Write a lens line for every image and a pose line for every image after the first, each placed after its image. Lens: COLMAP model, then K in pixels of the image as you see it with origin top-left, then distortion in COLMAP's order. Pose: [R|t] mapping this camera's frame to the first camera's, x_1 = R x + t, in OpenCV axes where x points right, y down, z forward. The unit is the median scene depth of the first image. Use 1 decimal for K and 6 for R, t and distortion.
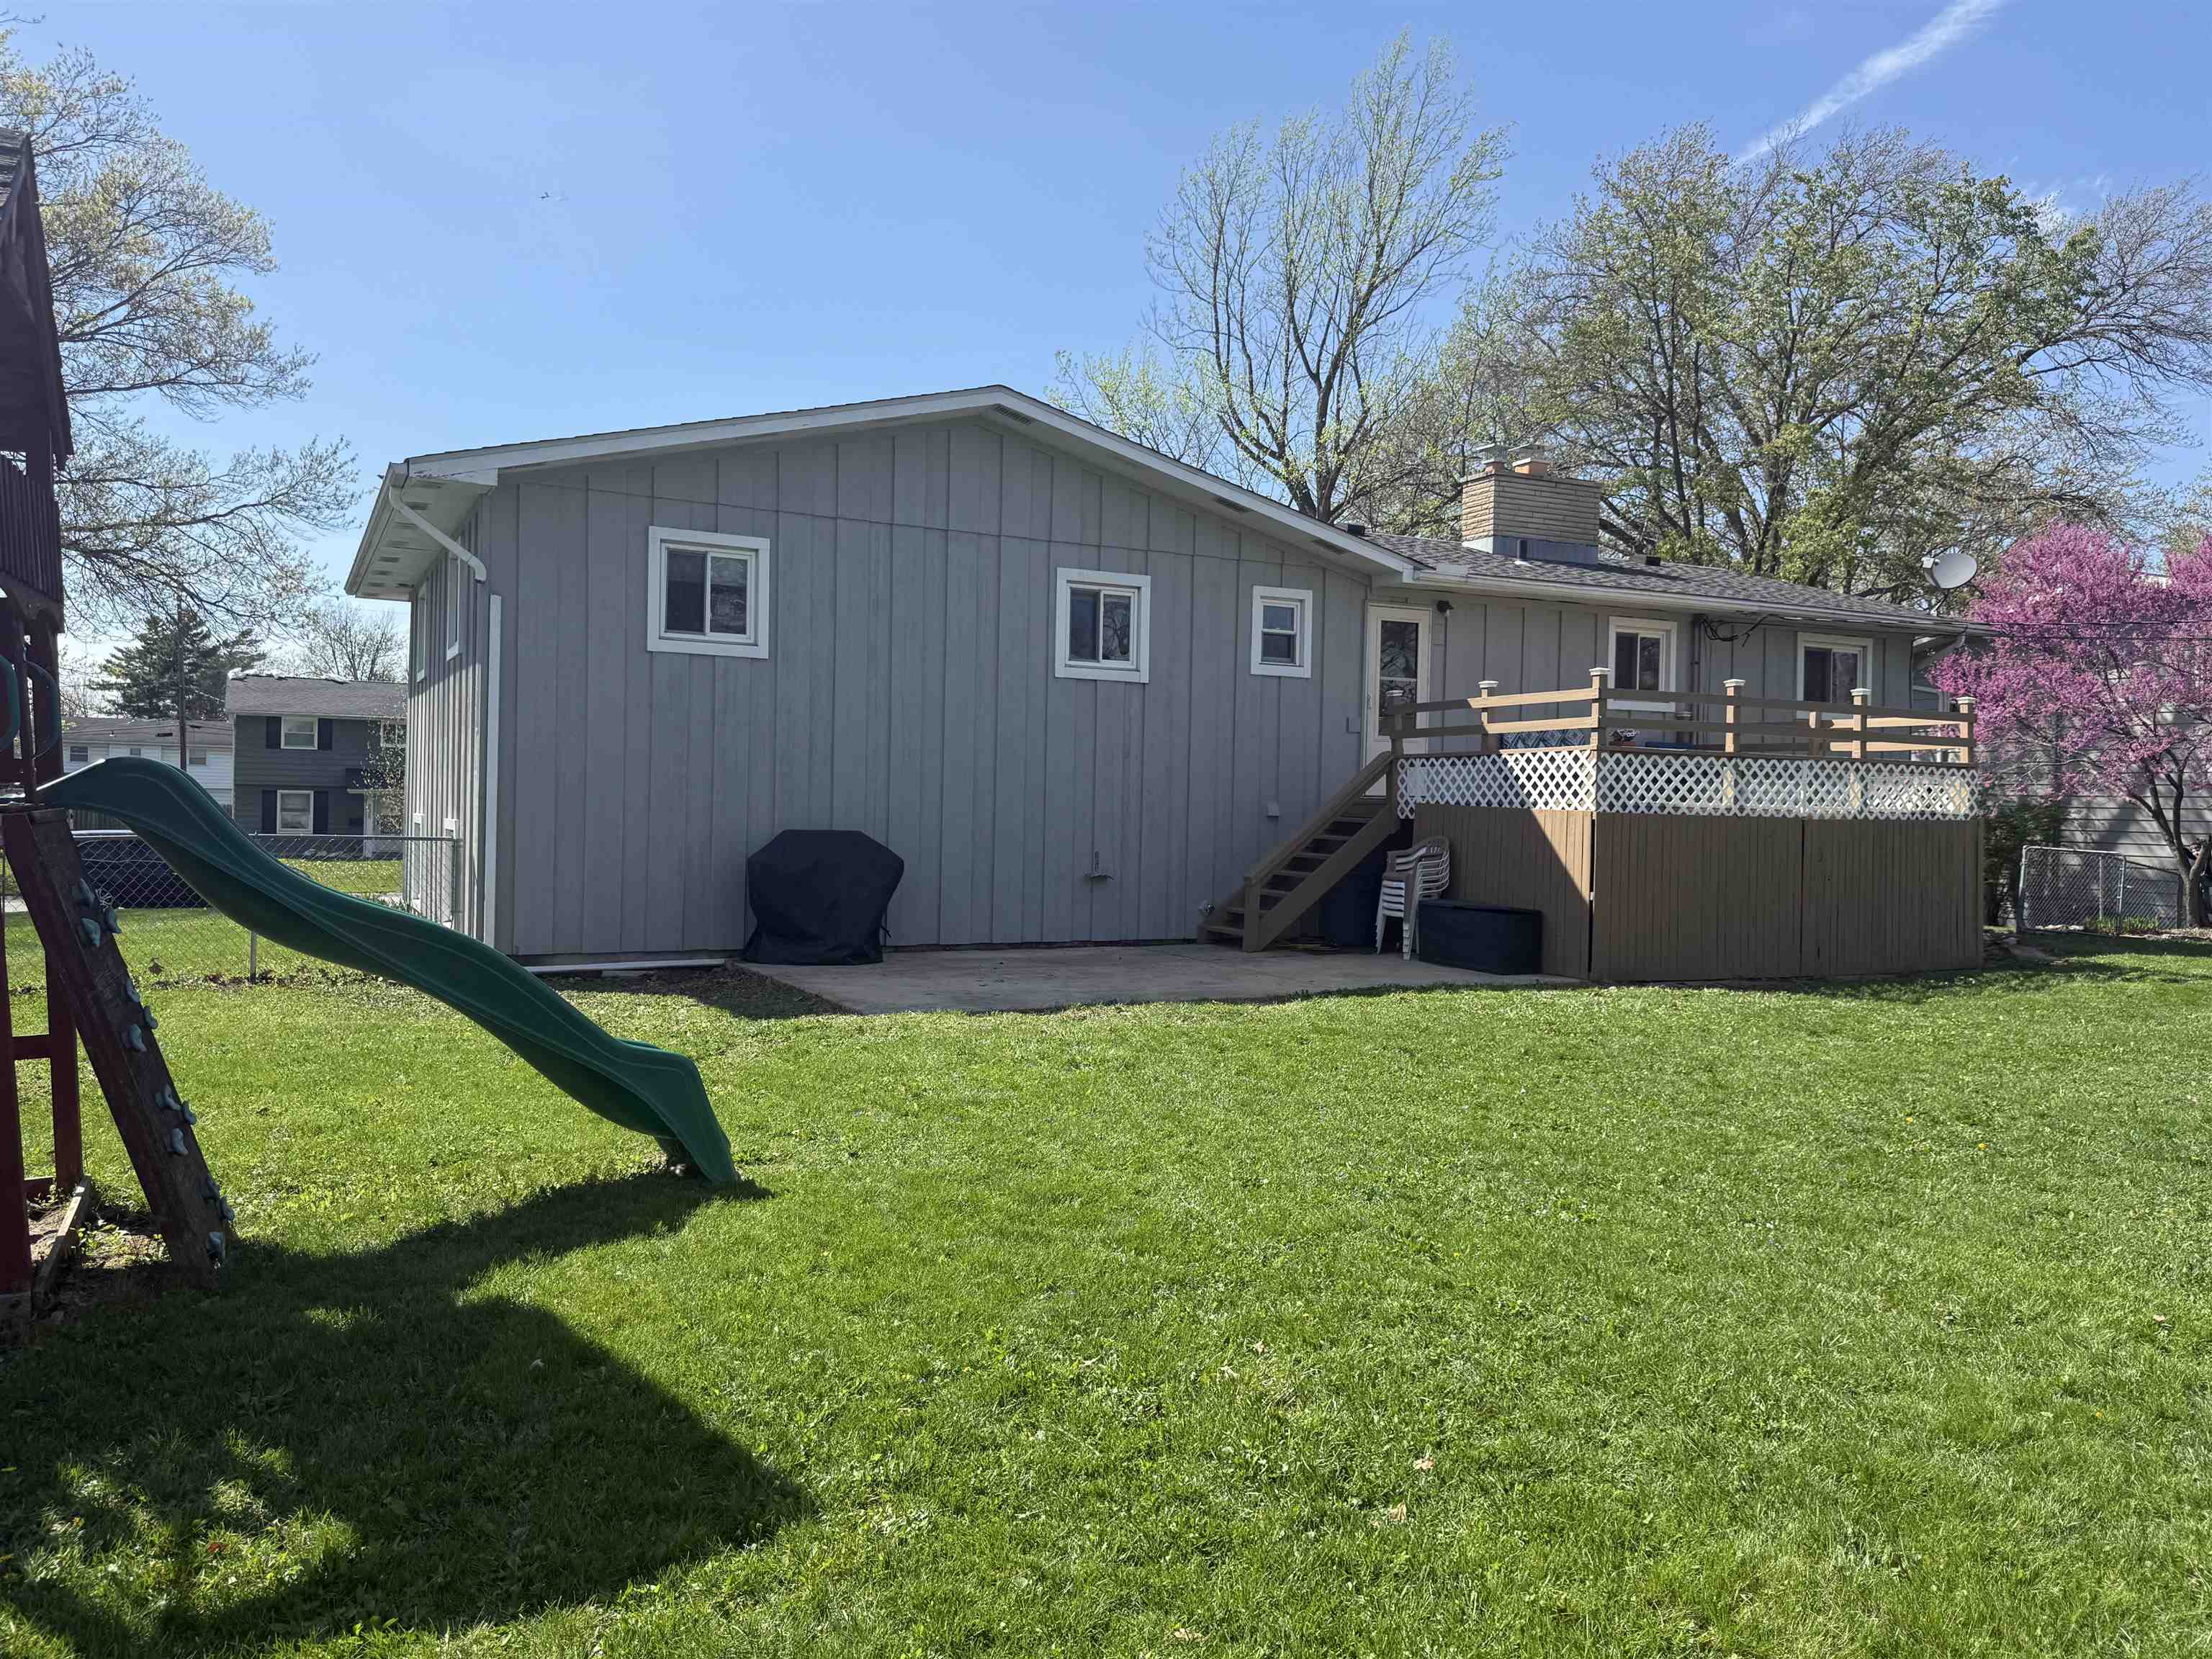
lens RADIAL K [[1588.4, 0, 1094.7], [0, 1588.4, 823.2], [0, 0, 1]] dist [0.047815, -0.060814]
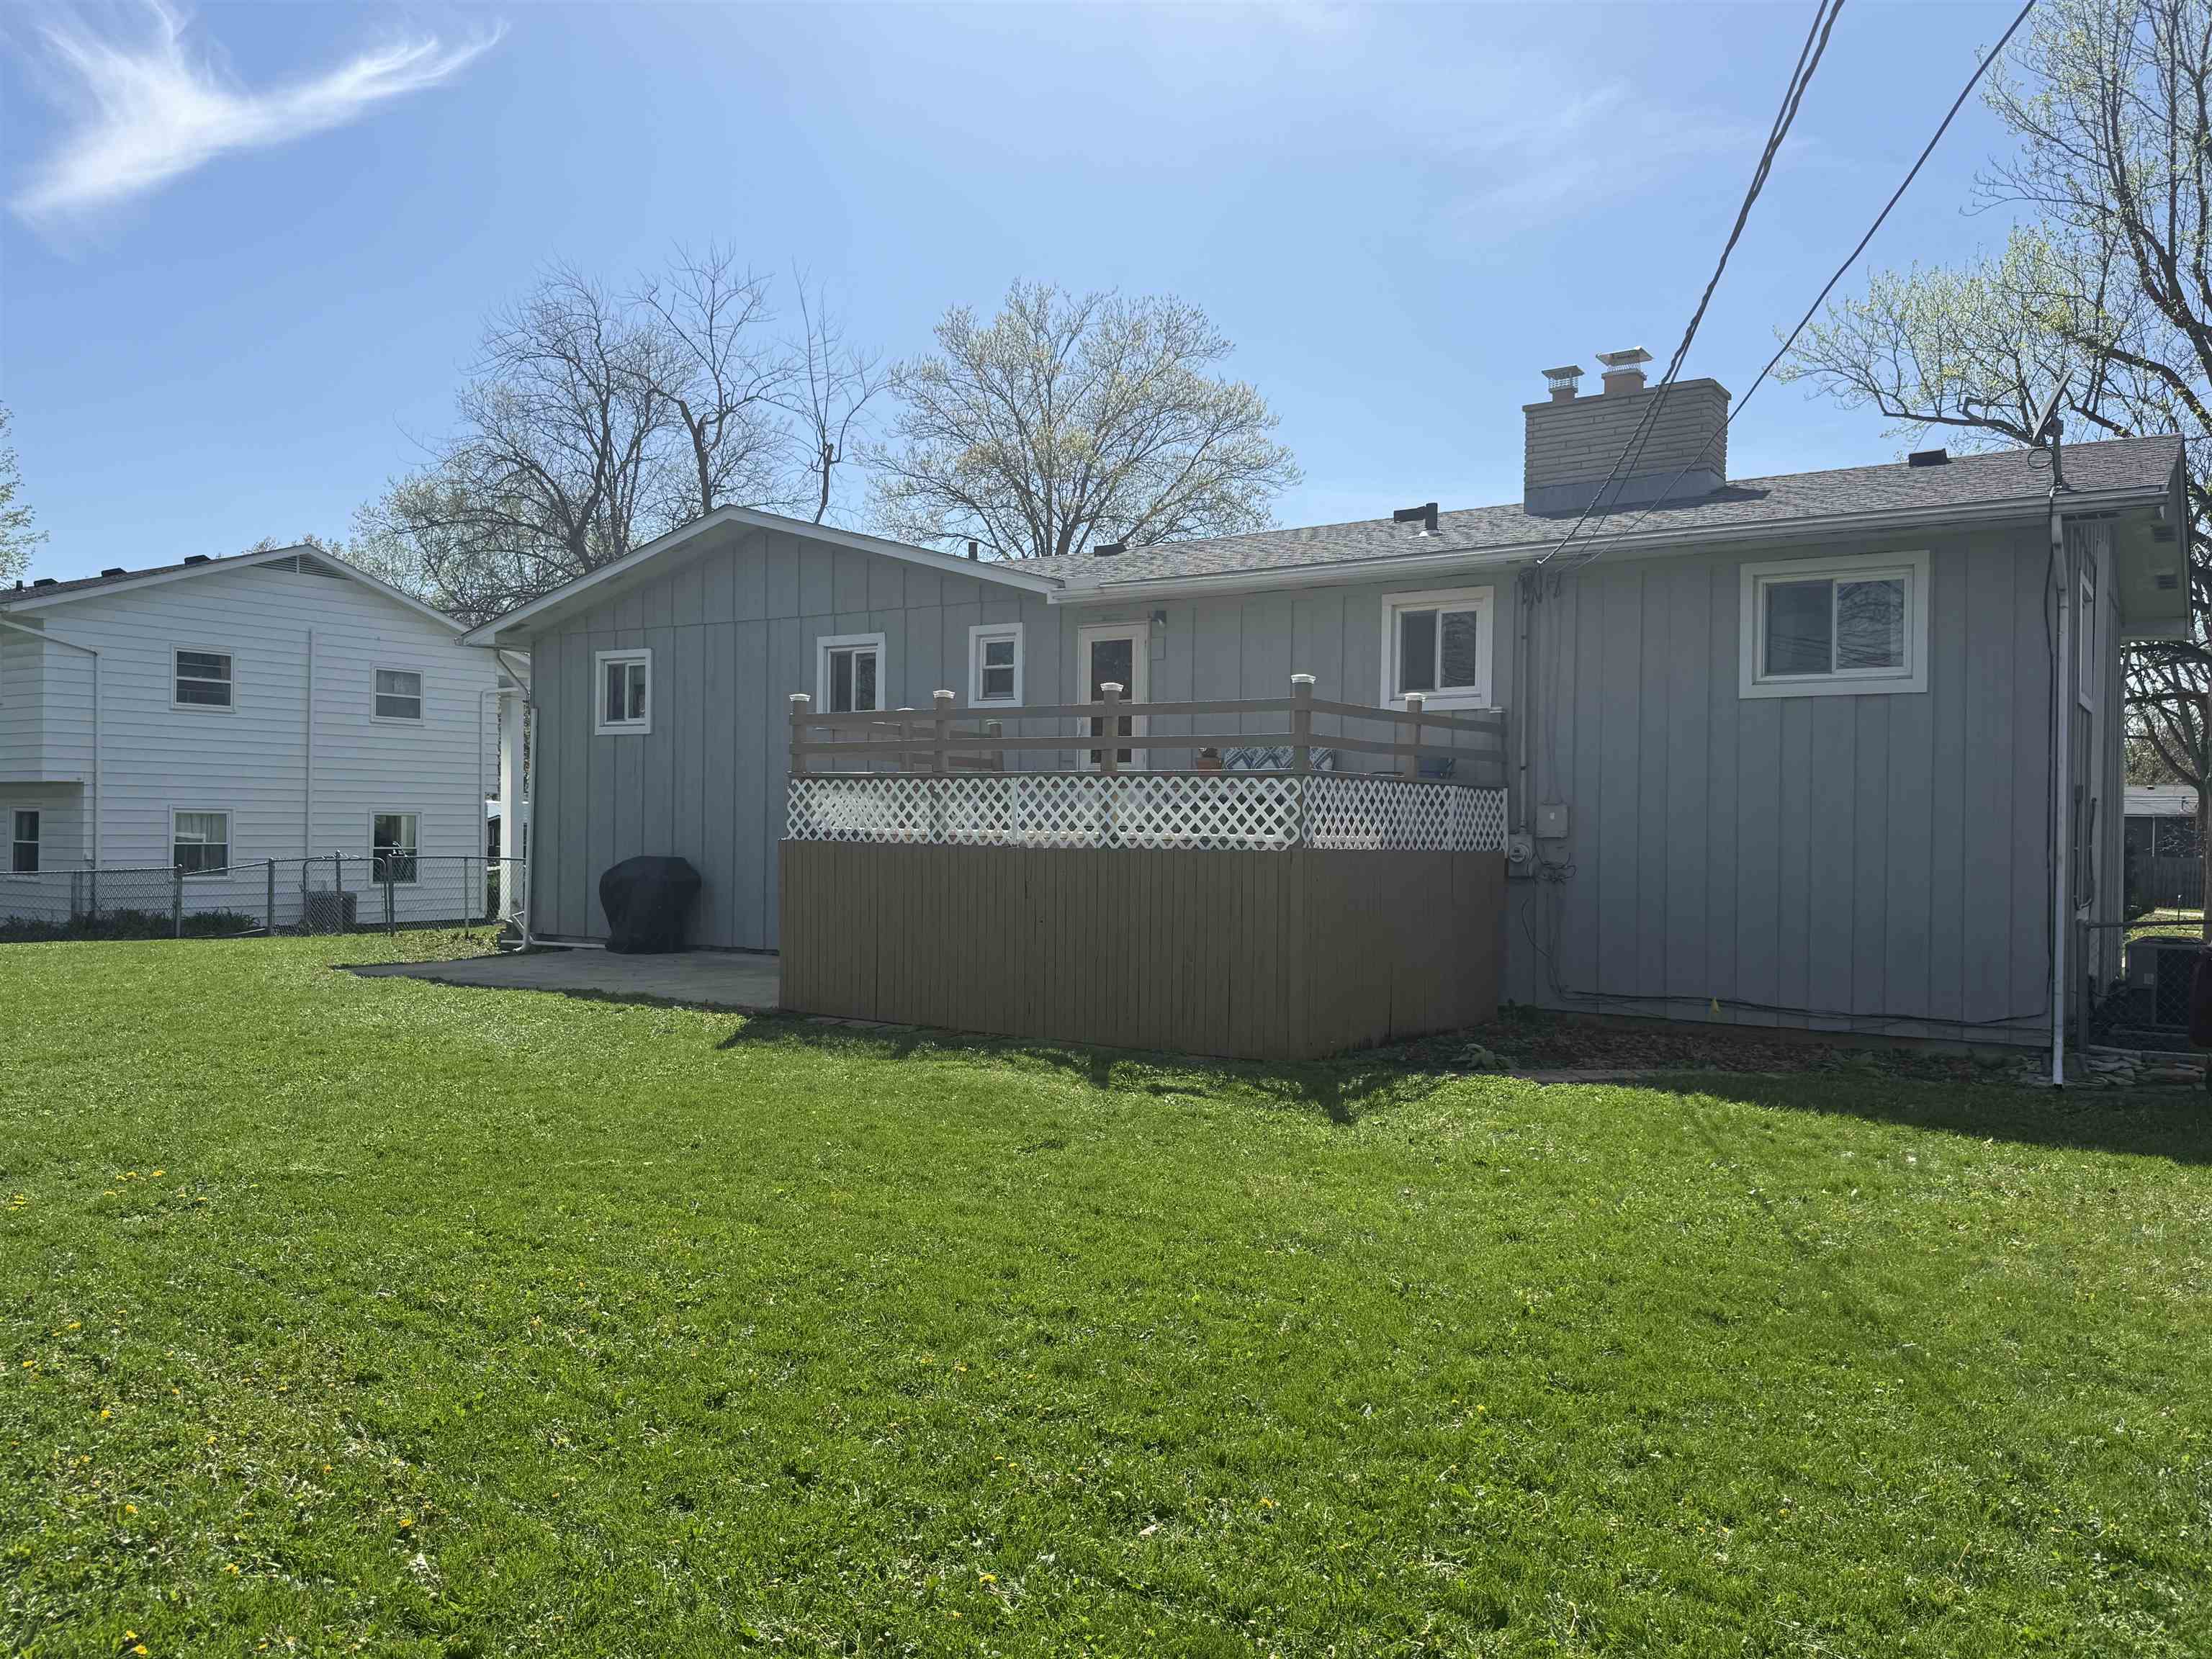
lens RADIAL K [[1588.4, 0, 1105.0], [0, 1588.4, 842.8], [0, 0, 1]] dist [0.047815, -0.060814]
pose [[0.492338, -0.003246, -0.870398, 1.076623], [-0.017357, 0.999758, -0.013546, 0.004533], [0.870231, 0.021776, 0.492162, 0.584447]]
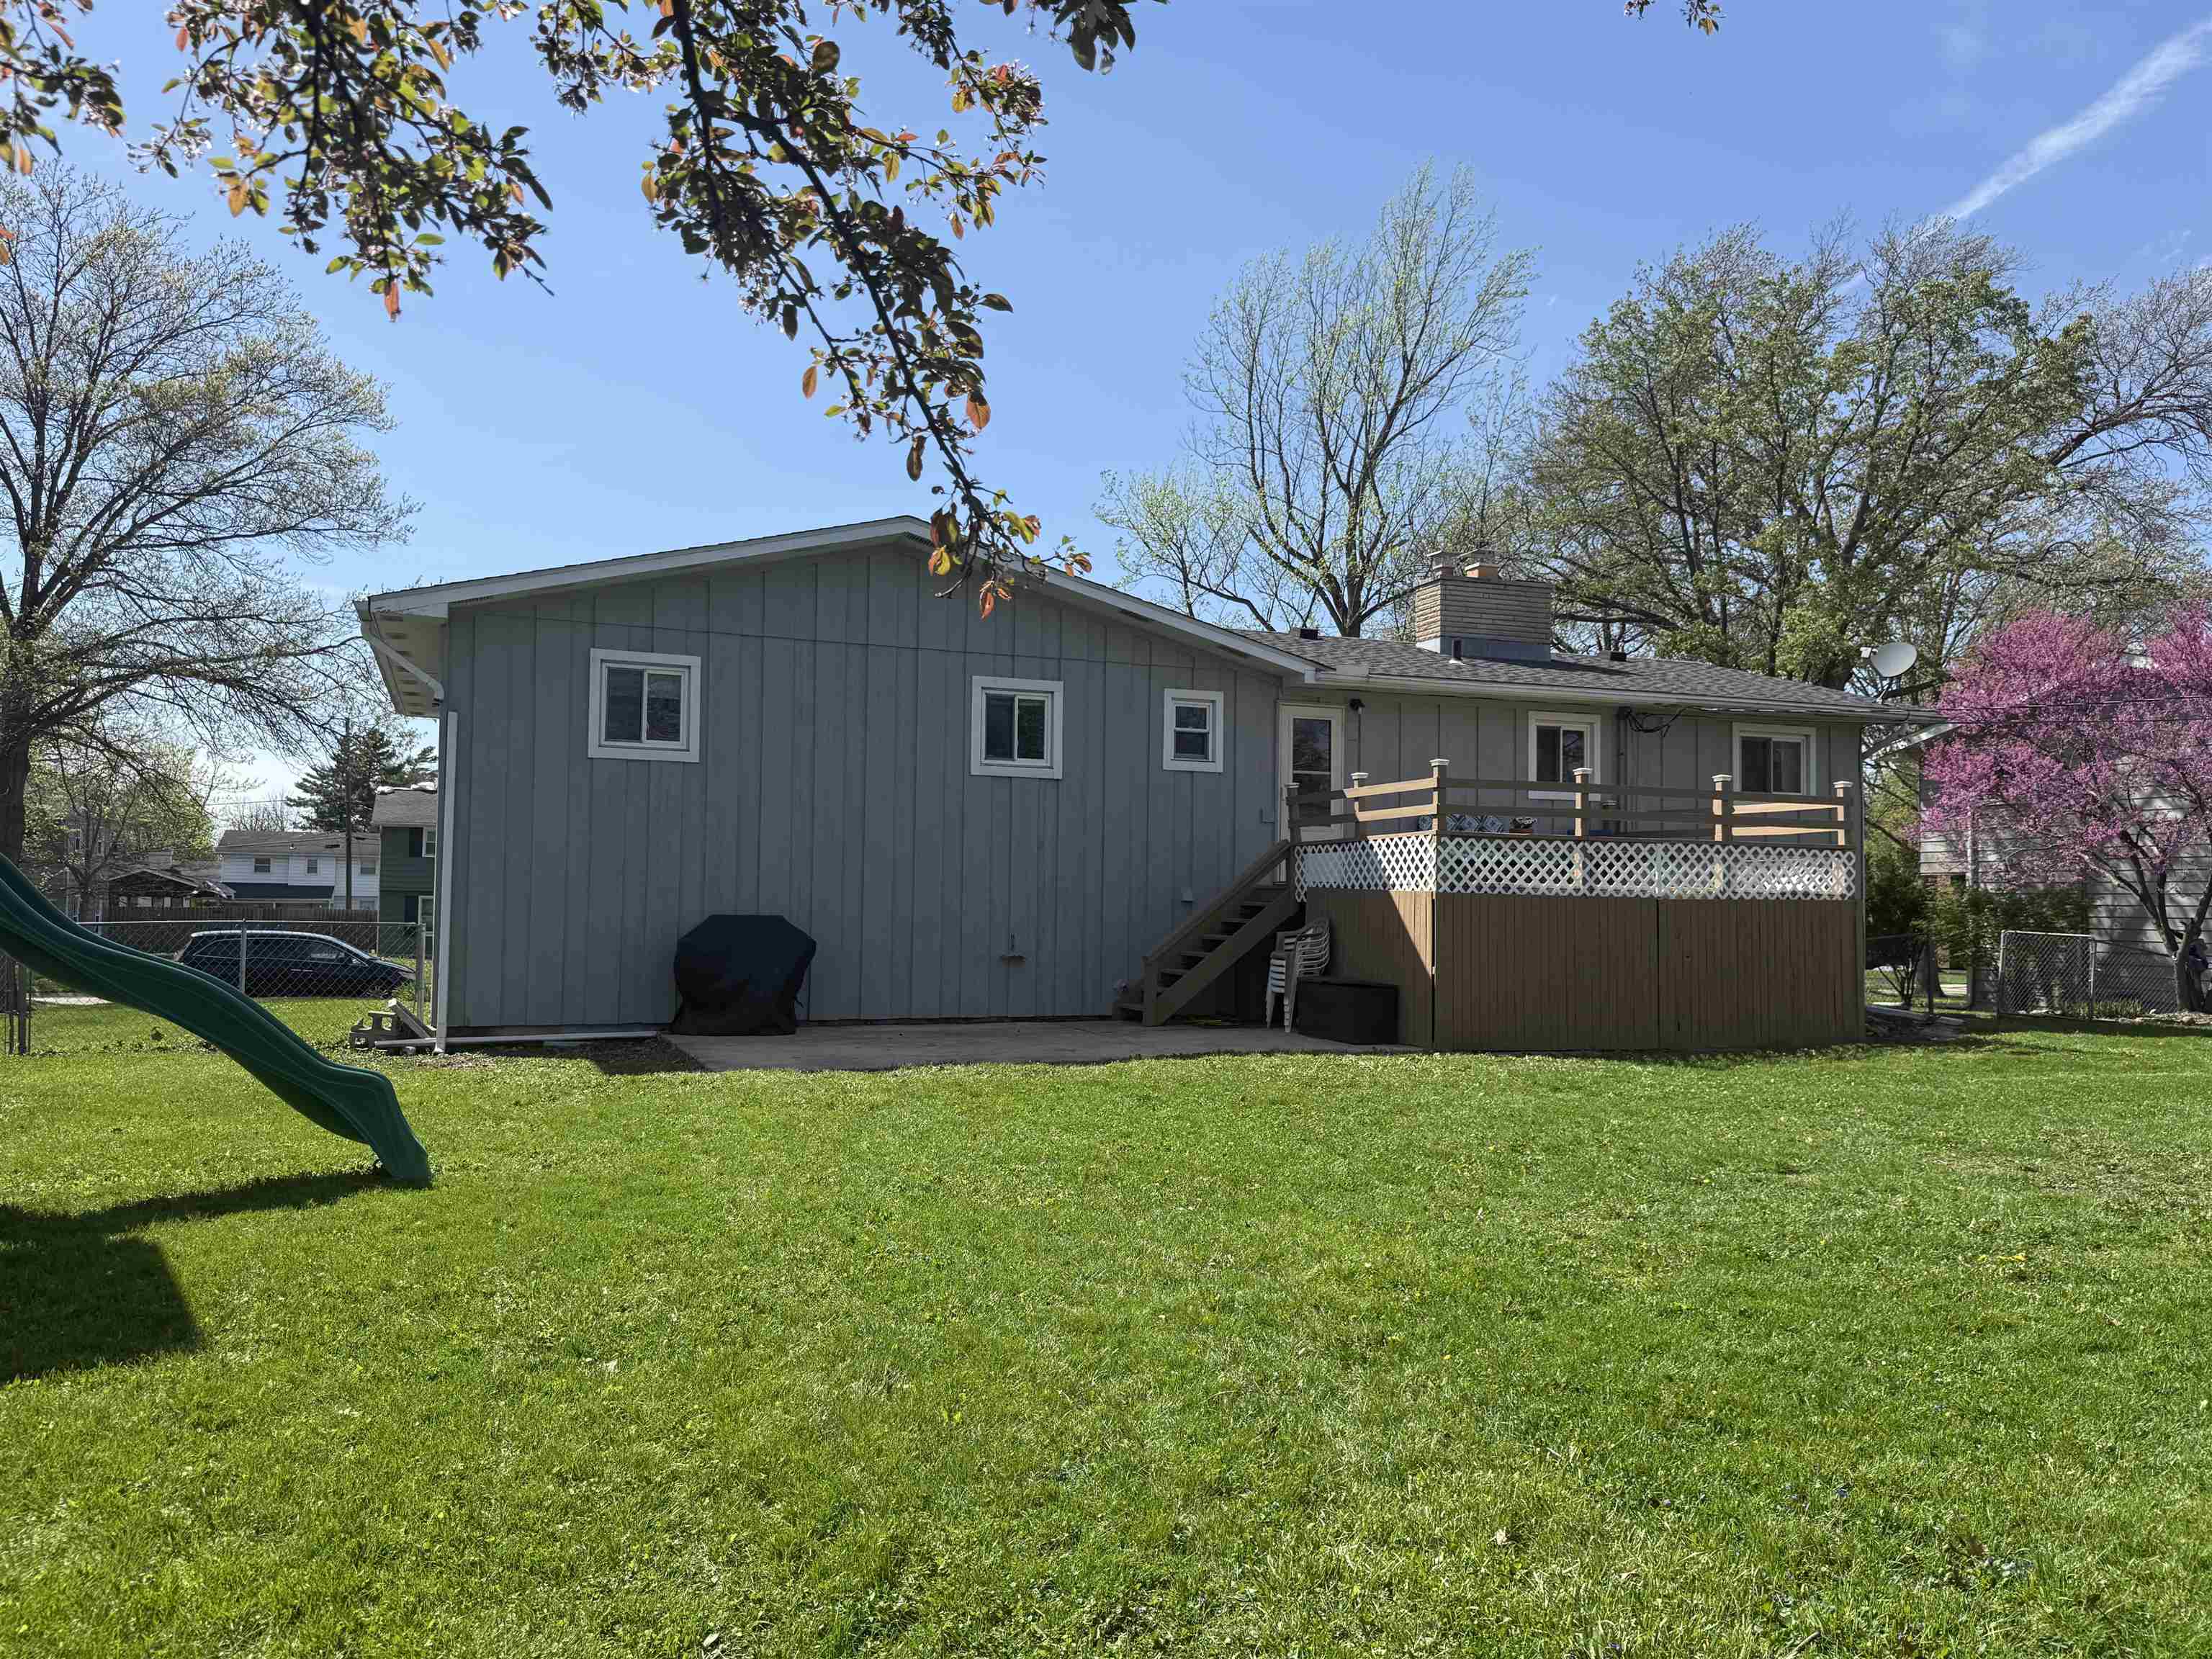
lens RADIAL K [[1588.4, 0, 1092.1], [0, 1588.4, 837.1], [0, 0, 1]] dist [0.047815, -0.060814]
pose [[0.994428, -0.011704, -0.104763, 0.167523], [0.005723, 0.998346, -0.057211, 0.013622], [0.105259, 0.056293, 0.992850, -0.075763]]
